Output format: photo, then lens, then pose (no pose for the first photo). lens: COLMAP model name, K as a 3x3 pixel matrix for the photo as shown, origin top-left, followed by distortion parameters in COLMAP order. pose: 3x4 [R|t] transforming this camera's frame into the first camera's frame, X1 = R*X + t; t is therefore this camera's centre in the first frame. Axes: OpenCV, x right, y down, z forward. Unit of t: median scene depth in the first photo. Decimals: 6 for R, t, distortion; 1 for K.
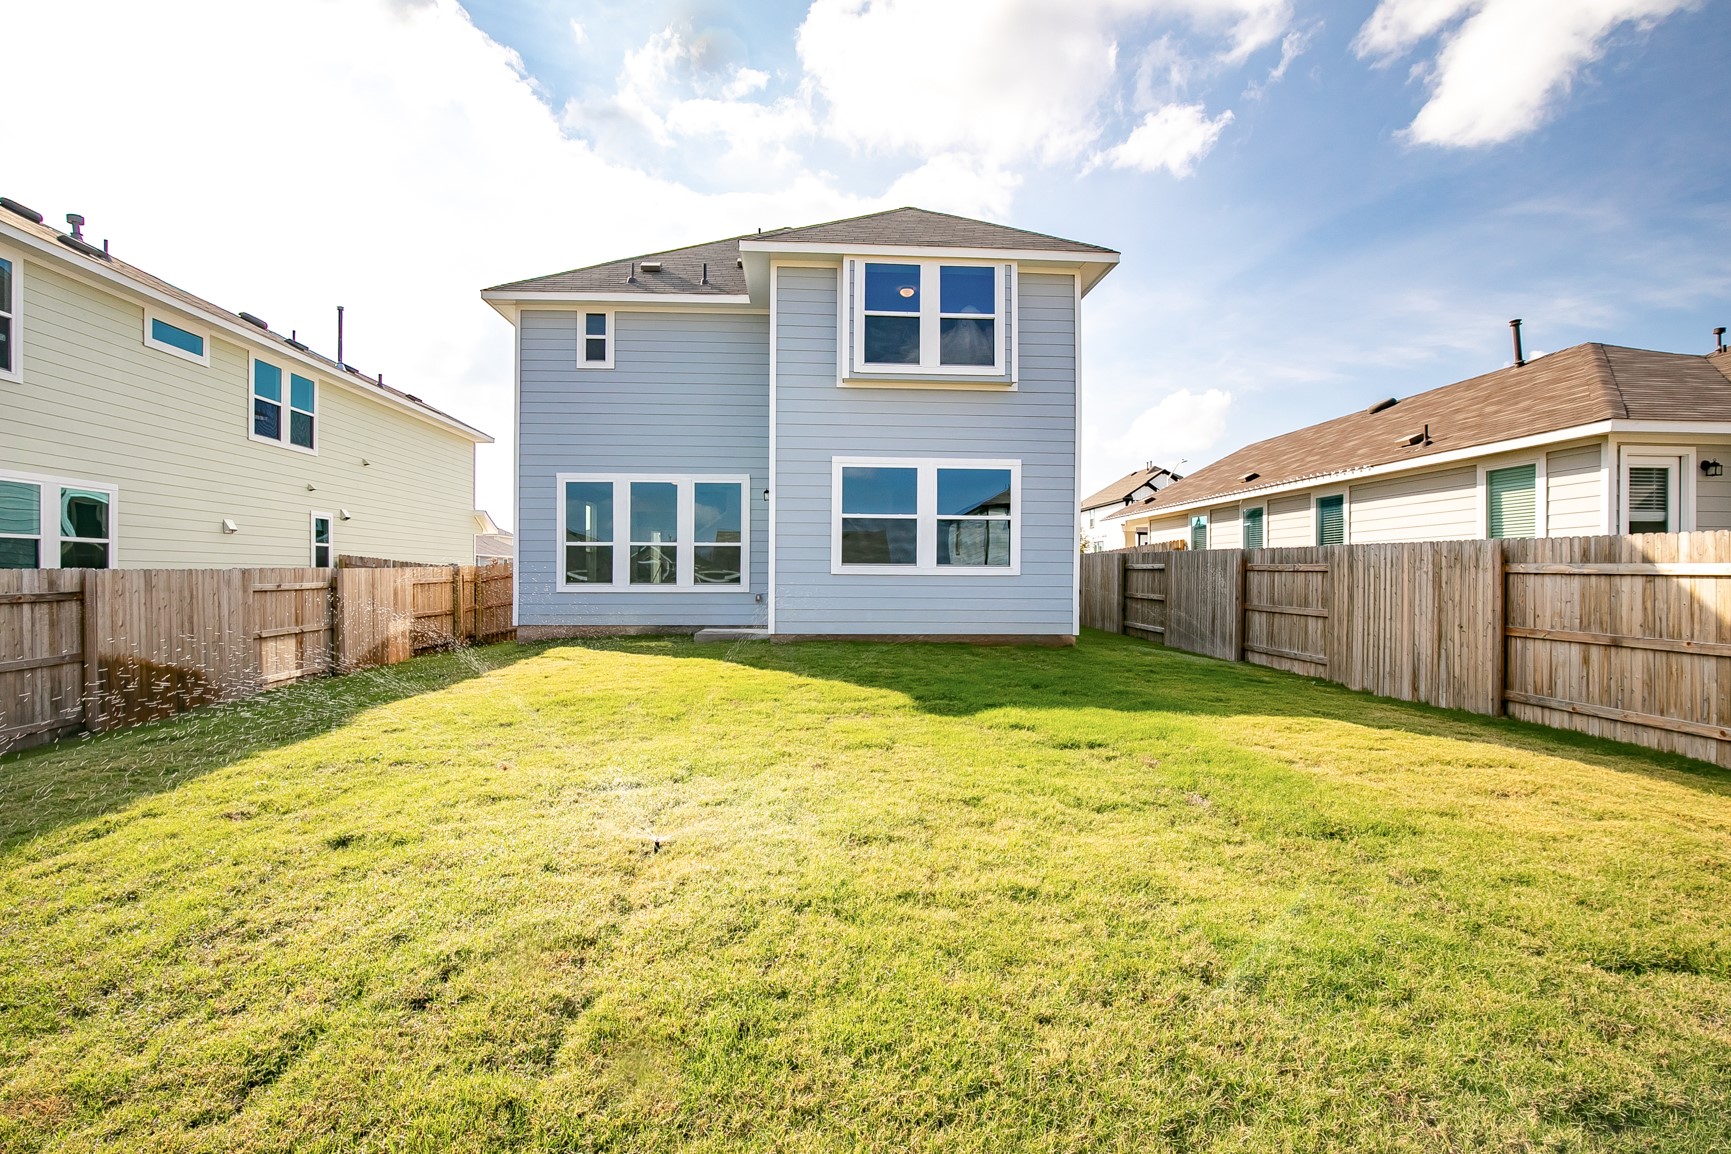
lens RADIAL K [[817.9, 0, 857.5], [0, 817.9, 578.2], [0, 0, 1]] dist [-0.021627, -0.000369]
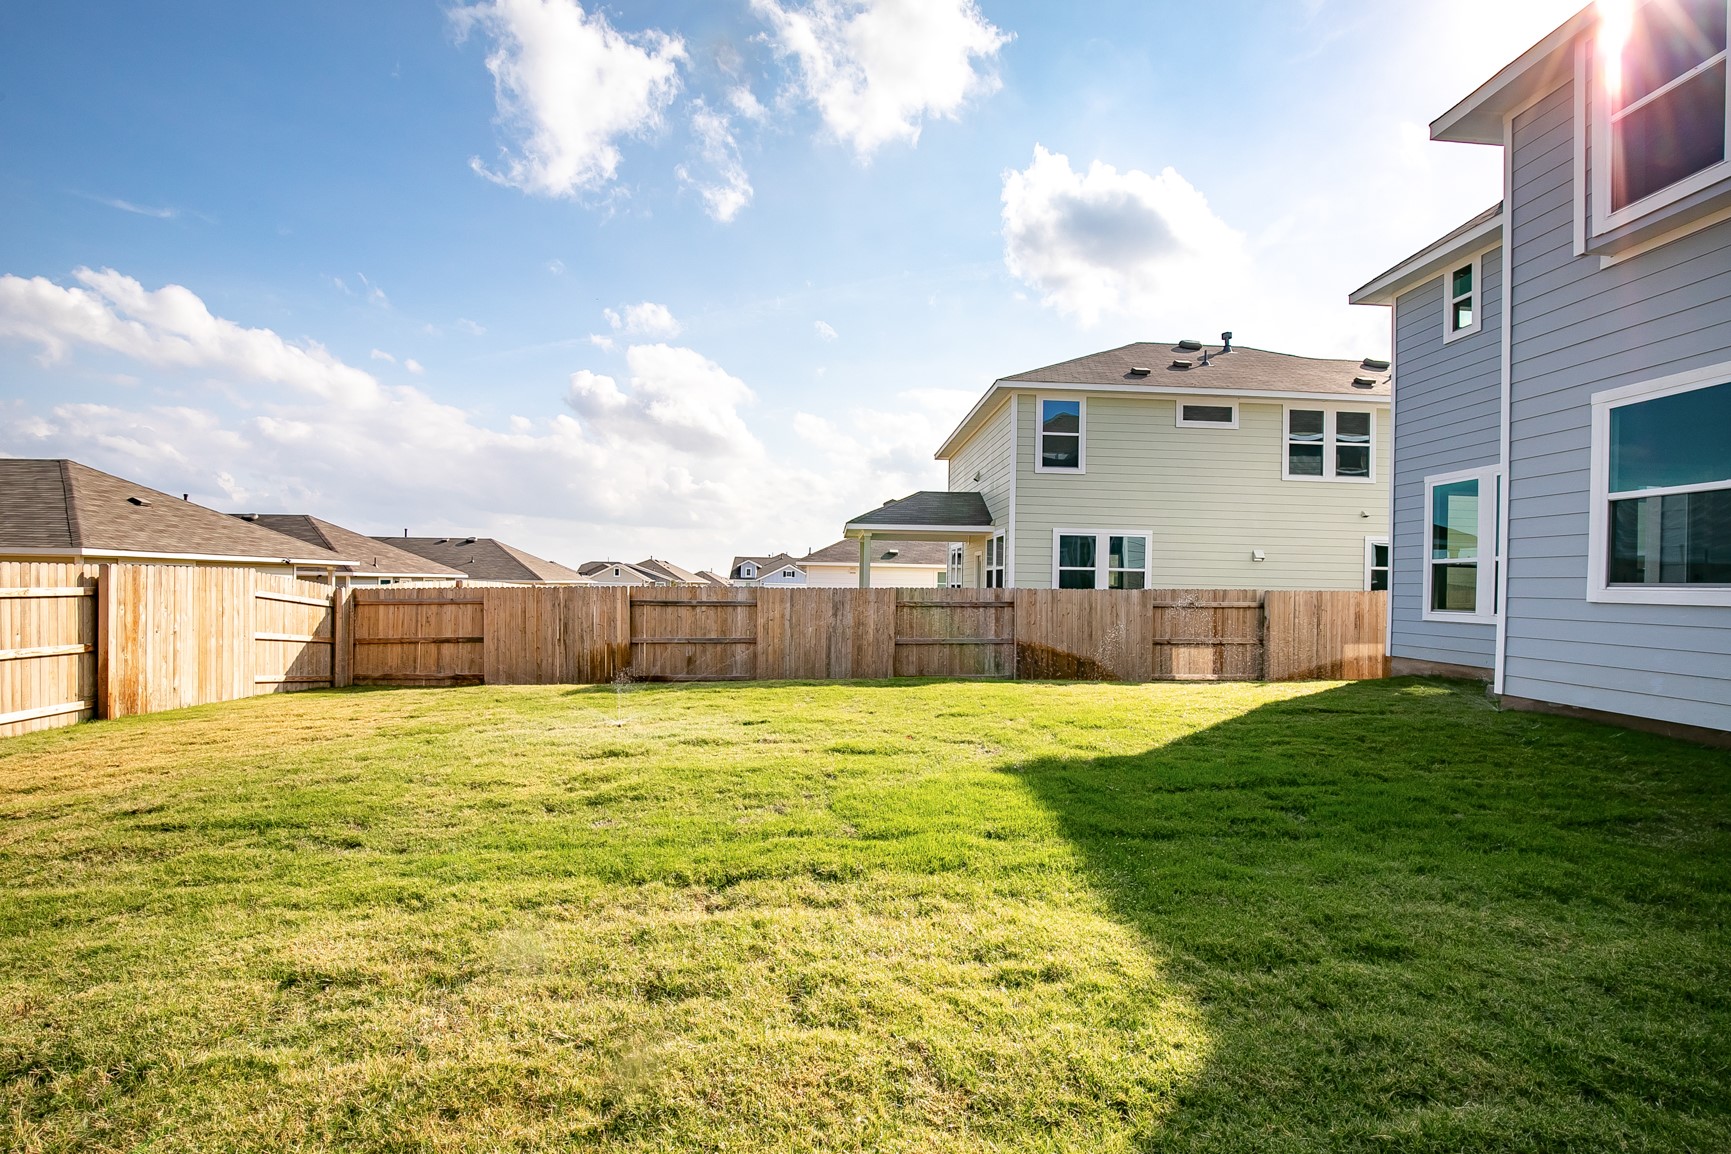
lens RADIAL K [[817.9, 0, 862.6], [0, 817.9, 578.2], [0, 0, 1]] dist [-0.021627, -0.000369]
pose [[-0.009655, -0.011611, -0.999886, 0.508450], [-0.022005, 0.999693, -0.011396, -0.003924], [0.999711, 0.021892, -0.009908, 0.481545]]
